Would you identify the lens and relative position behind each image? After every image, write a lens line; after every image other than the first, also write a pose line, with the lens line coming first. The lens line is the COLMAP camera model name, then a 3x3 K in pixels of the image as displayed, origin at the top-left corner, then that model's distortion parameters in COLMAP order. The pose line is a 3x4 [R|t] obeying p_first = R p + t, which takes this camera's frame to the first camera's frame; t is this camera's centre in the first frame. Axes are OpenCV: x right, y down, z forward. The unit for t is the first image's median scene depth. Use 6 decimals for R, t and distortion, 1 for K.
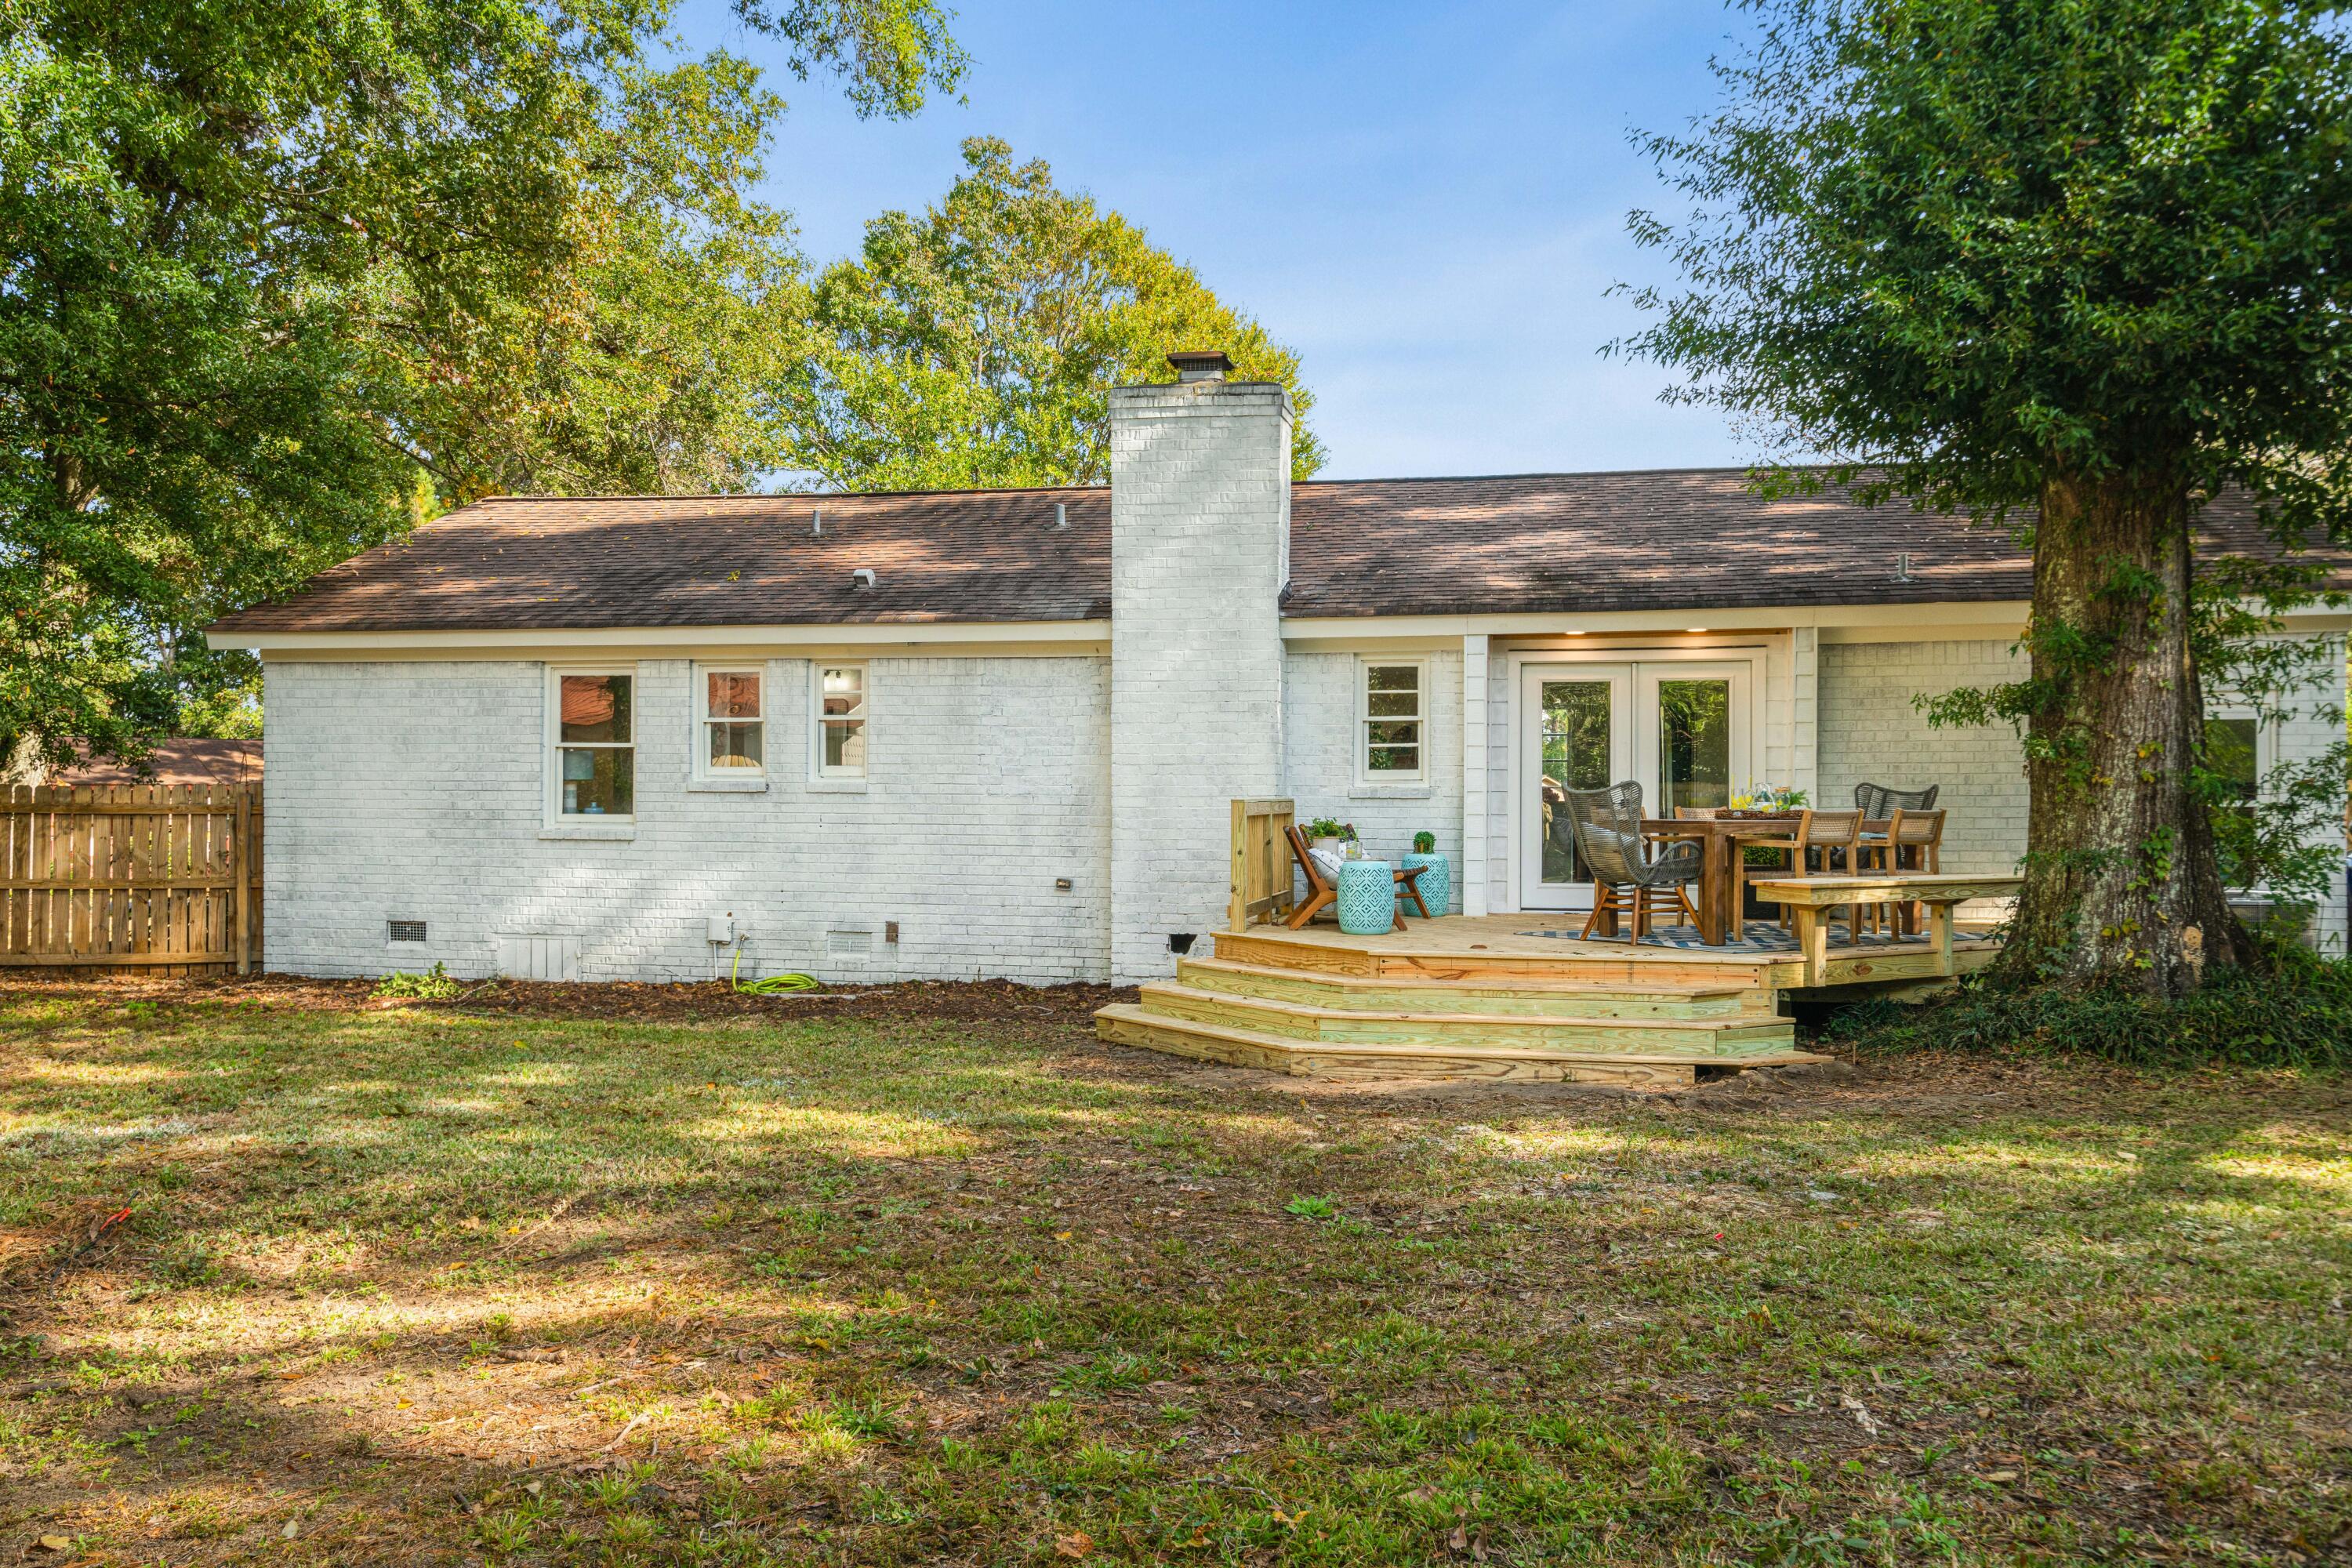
lens RADIAL K [[1938.0, 0, 1161.9], [0, 1938.0, 788.6], [0, 0, 1]] dist [0.019127, 0.004654]
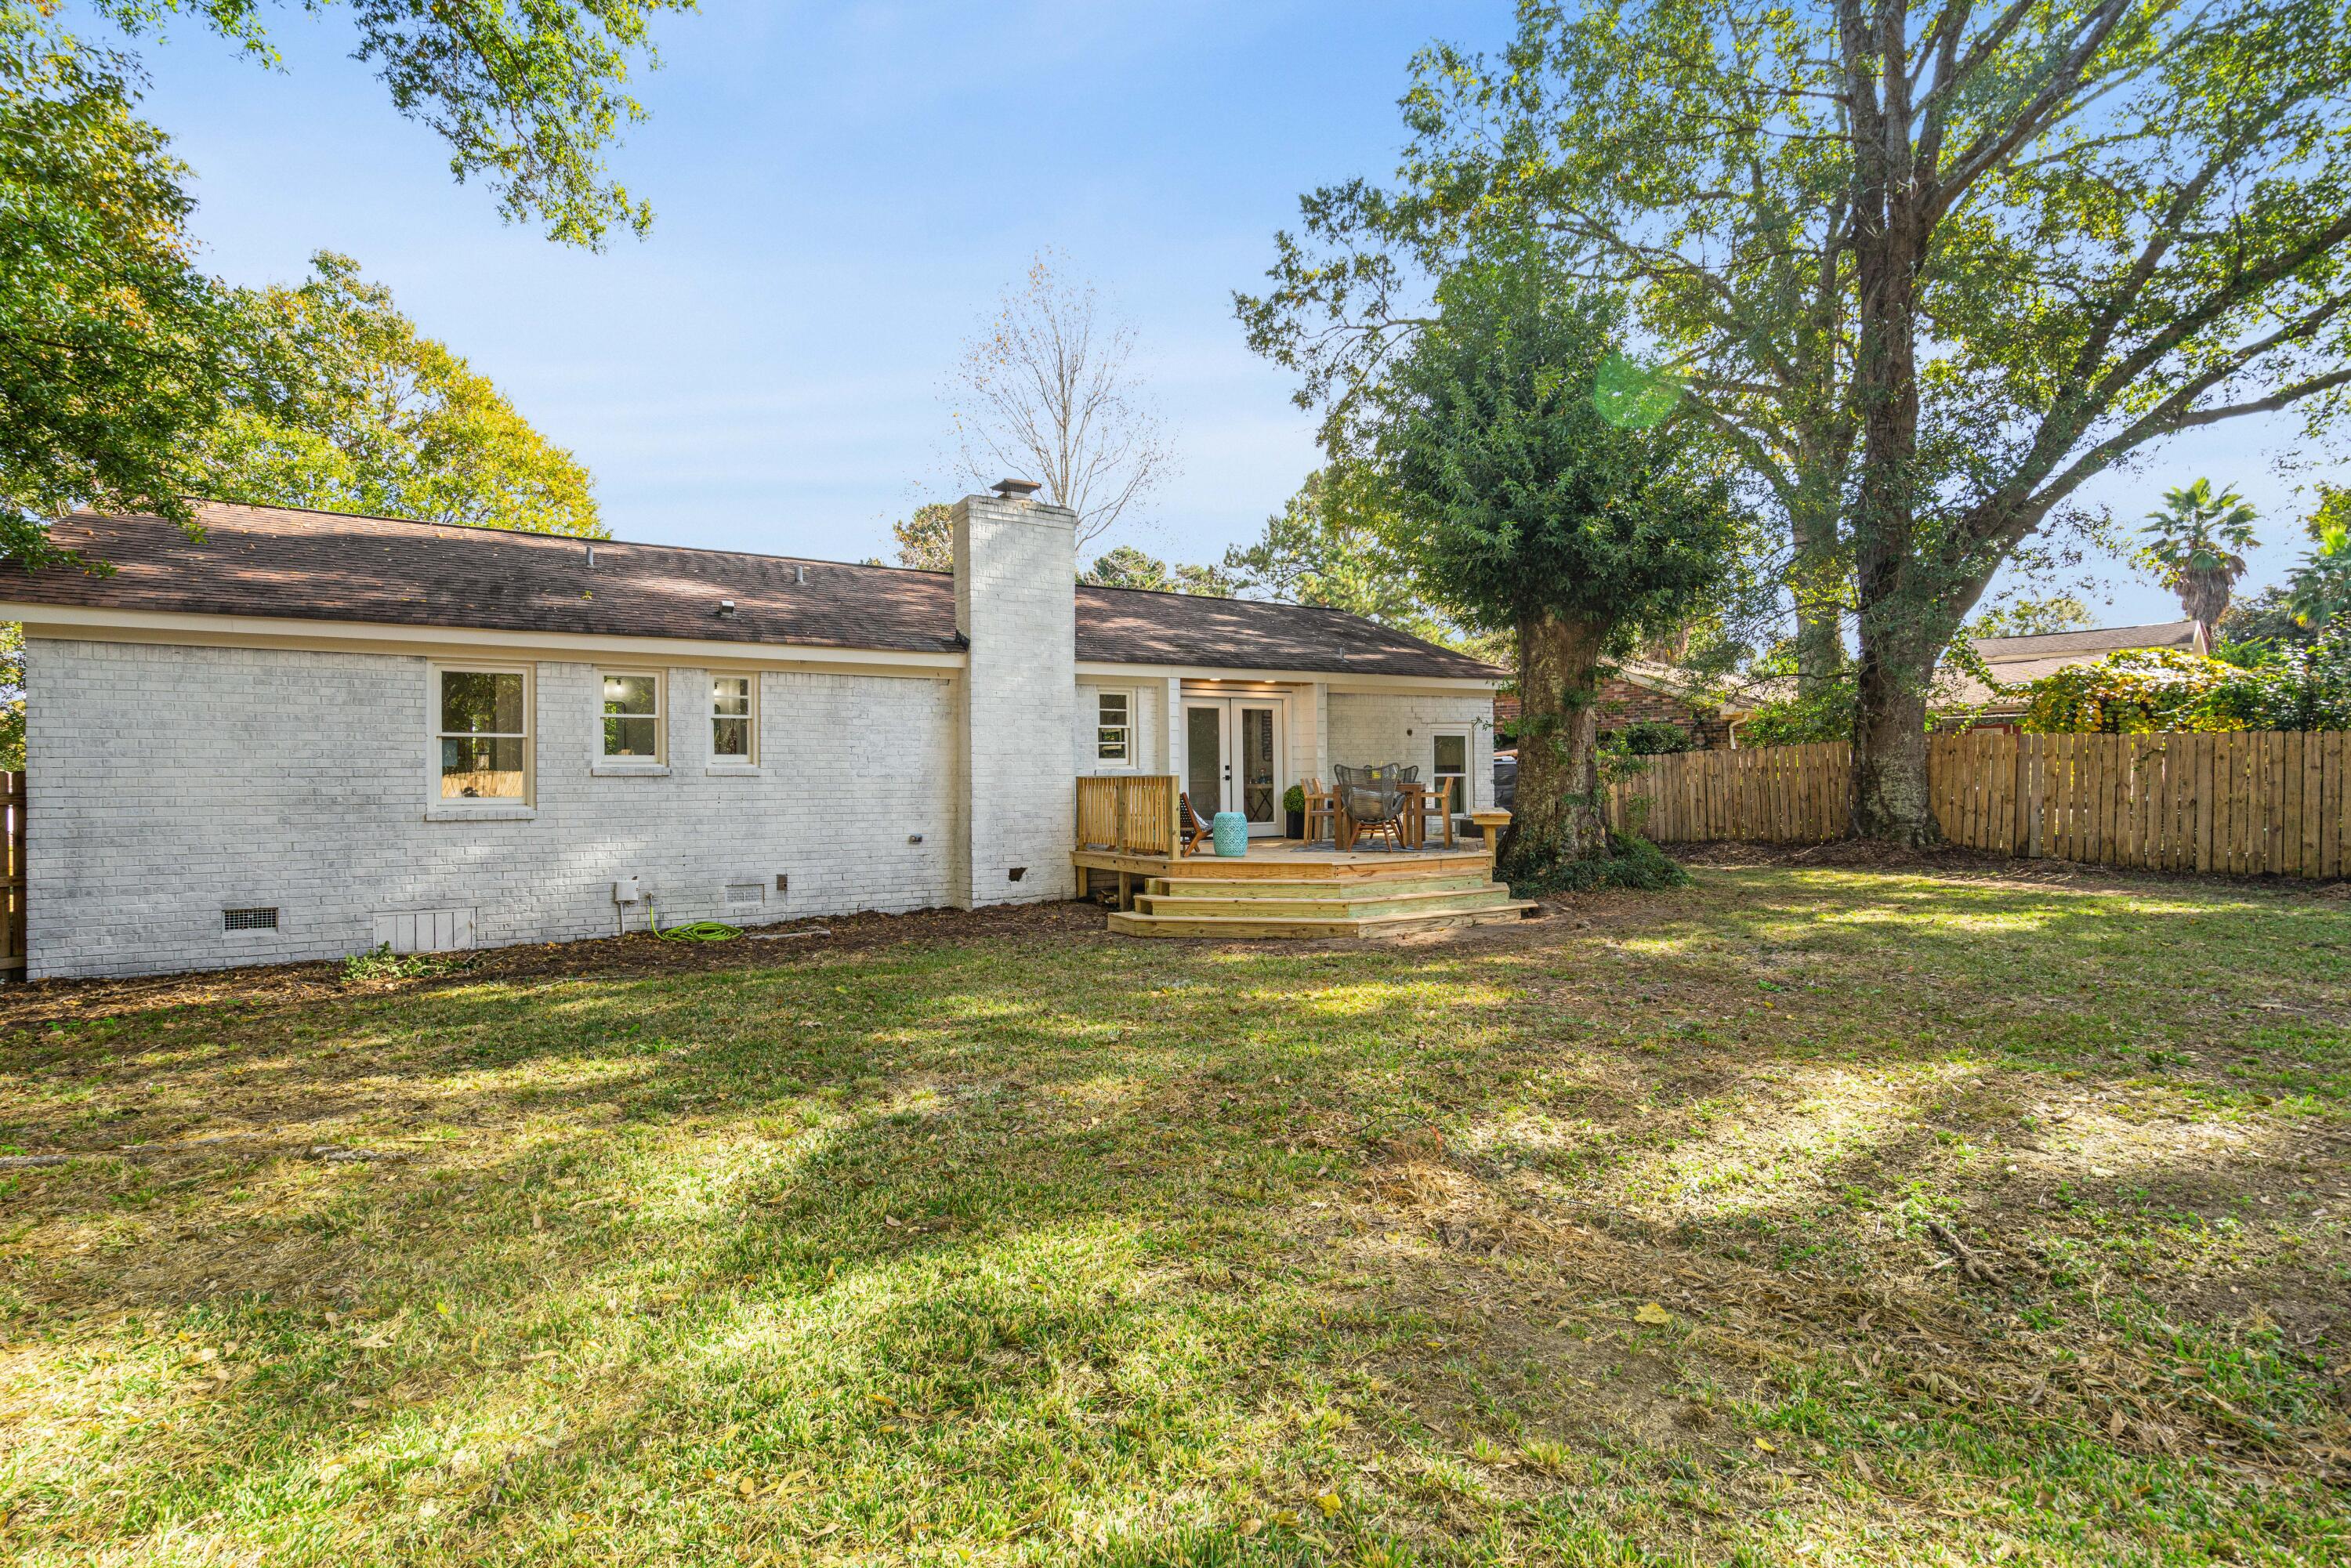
lens RADIAL K [[1115.1, 0, 1169.0], [0, 1115.1, 805.1], [0, 0, 1]] dist [0.000893, 0.000482]
pose [[0.729538, -0.025523, 0.683464, -0.495136], [0.010393, 0.999602, 0.026234, 0.005164], [-0.683861, -0.012036, 0.729513, 0.295706]]
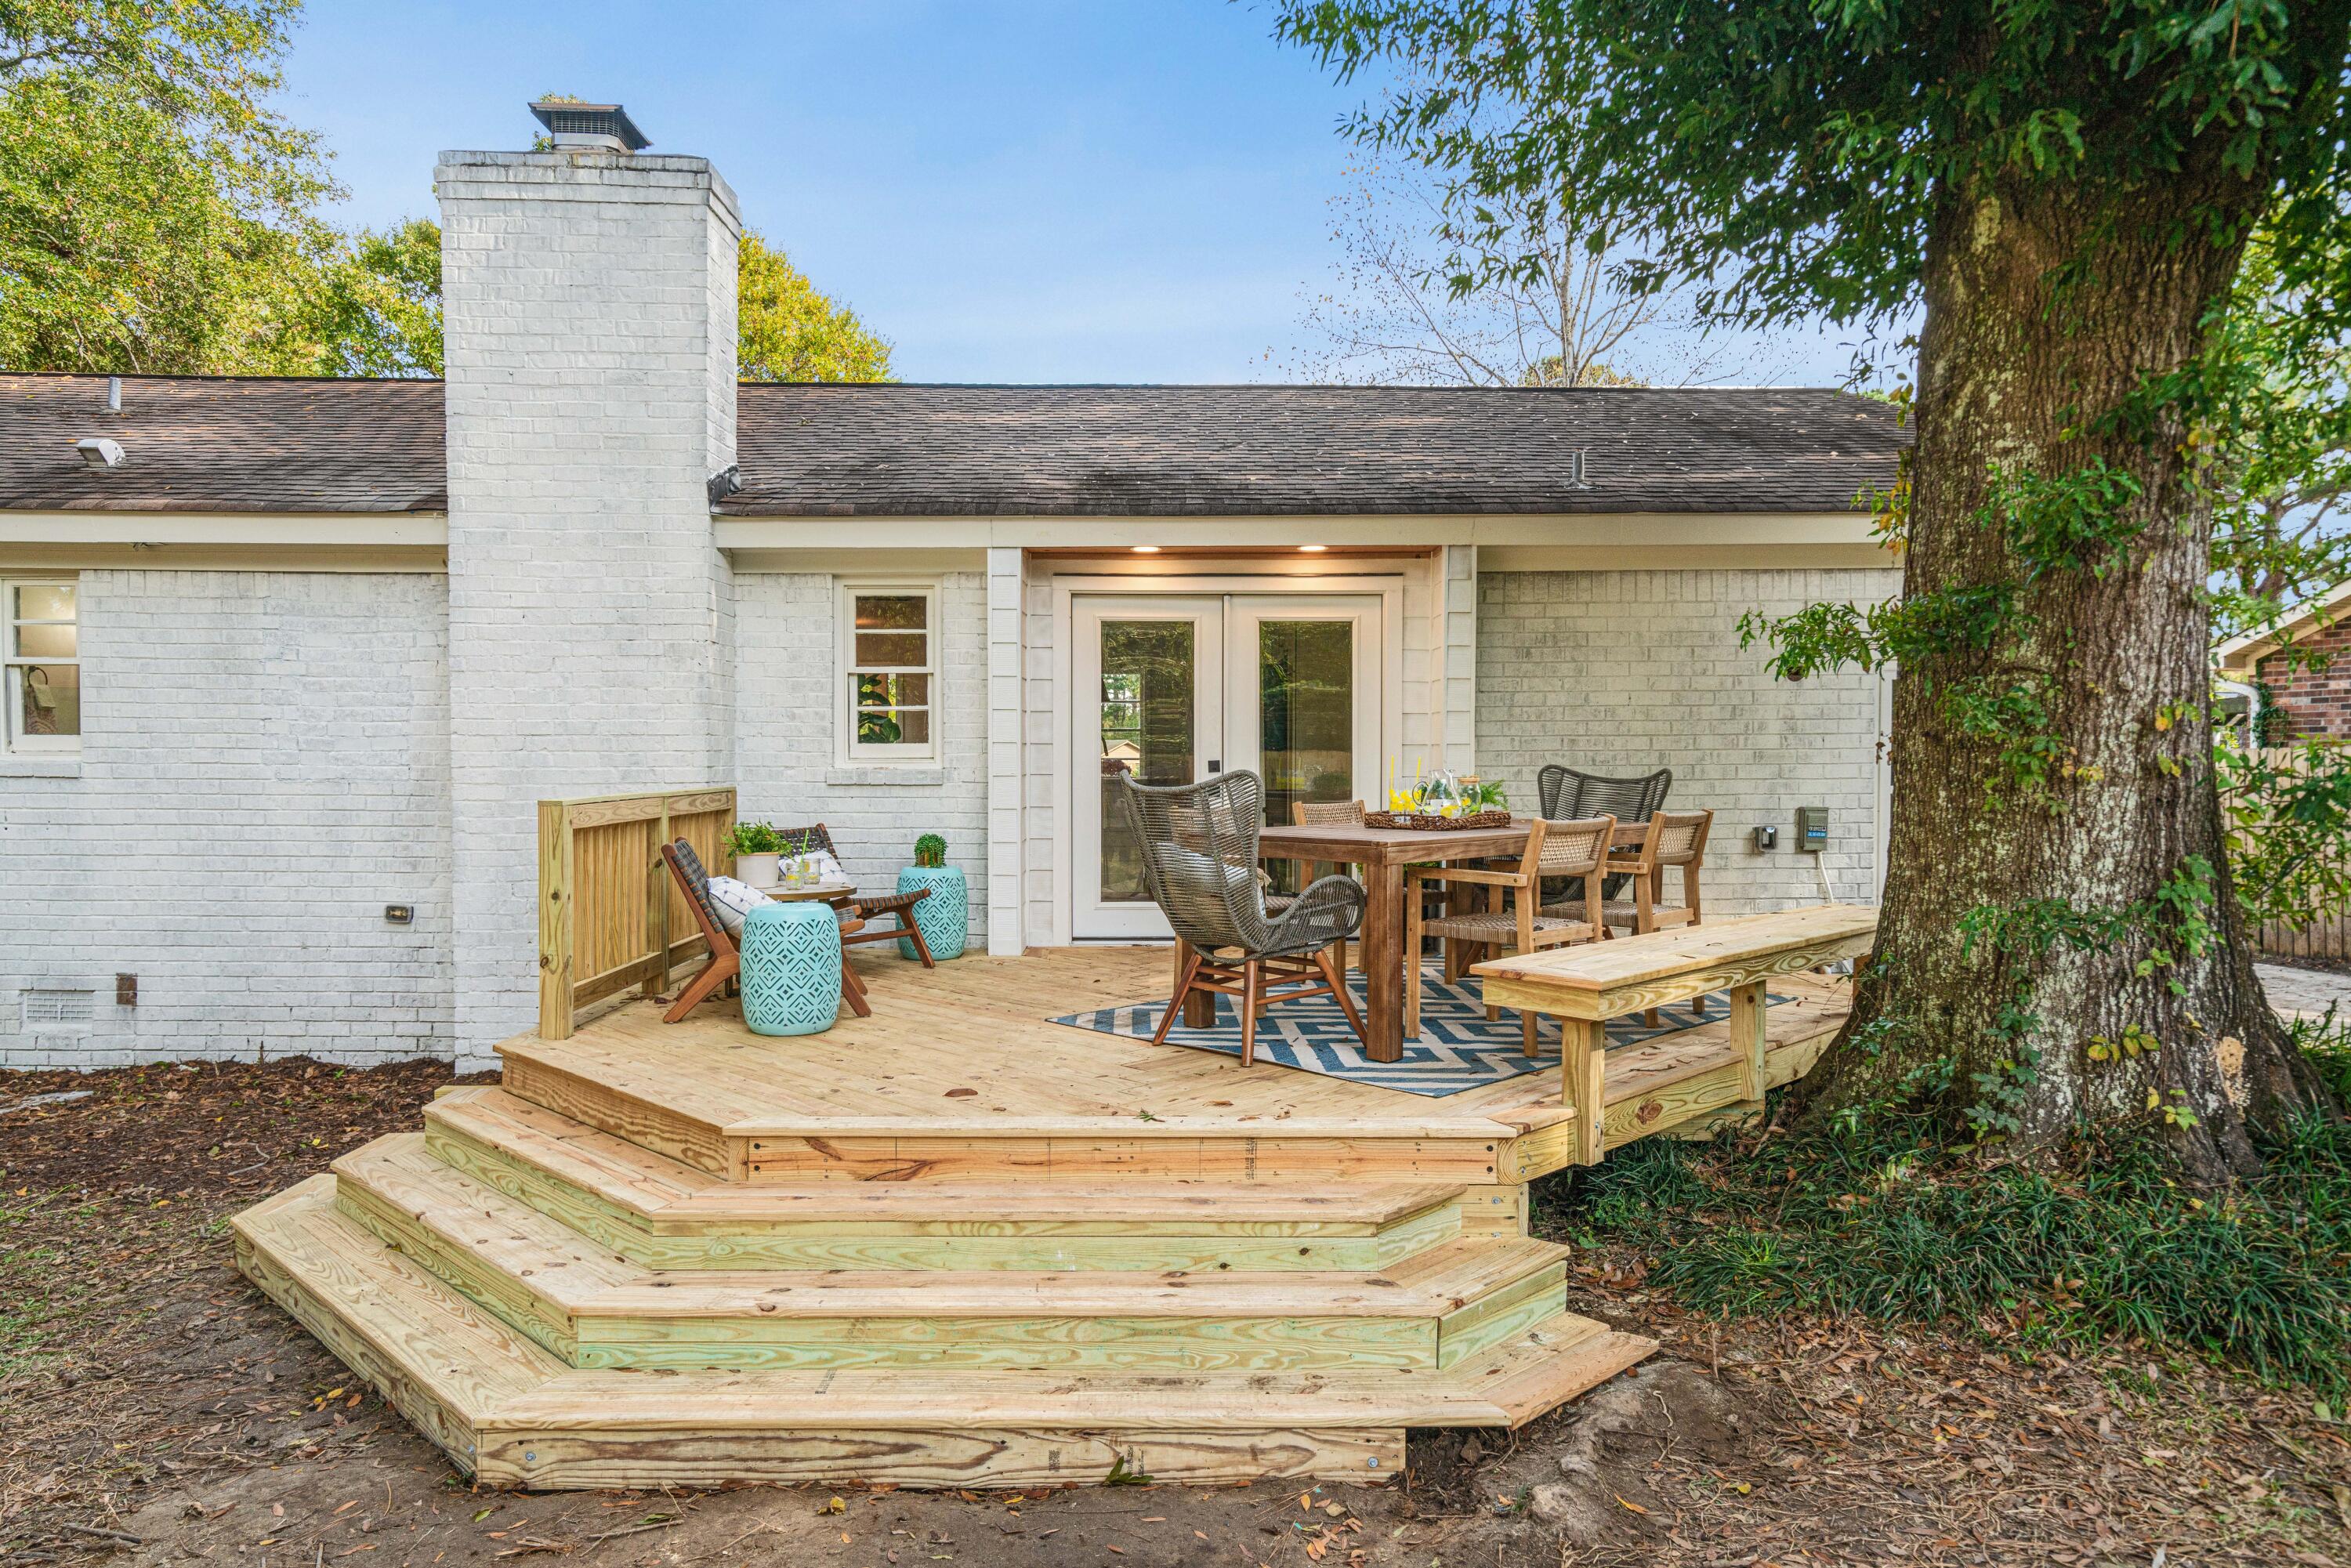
lens RADIAL K [[1496.0, 0, 1164.2], [0, 1496.0, 791.0], [0, 0, 1]] dist [0.010049, 0.001881]
pose [[0.975998, -0.006096, 0.217693, 0.099796], [0.000097, 0.999620, 0.027557, -0.007560], [-0.217778, -0.026874, 0.975628, 0.461594]]
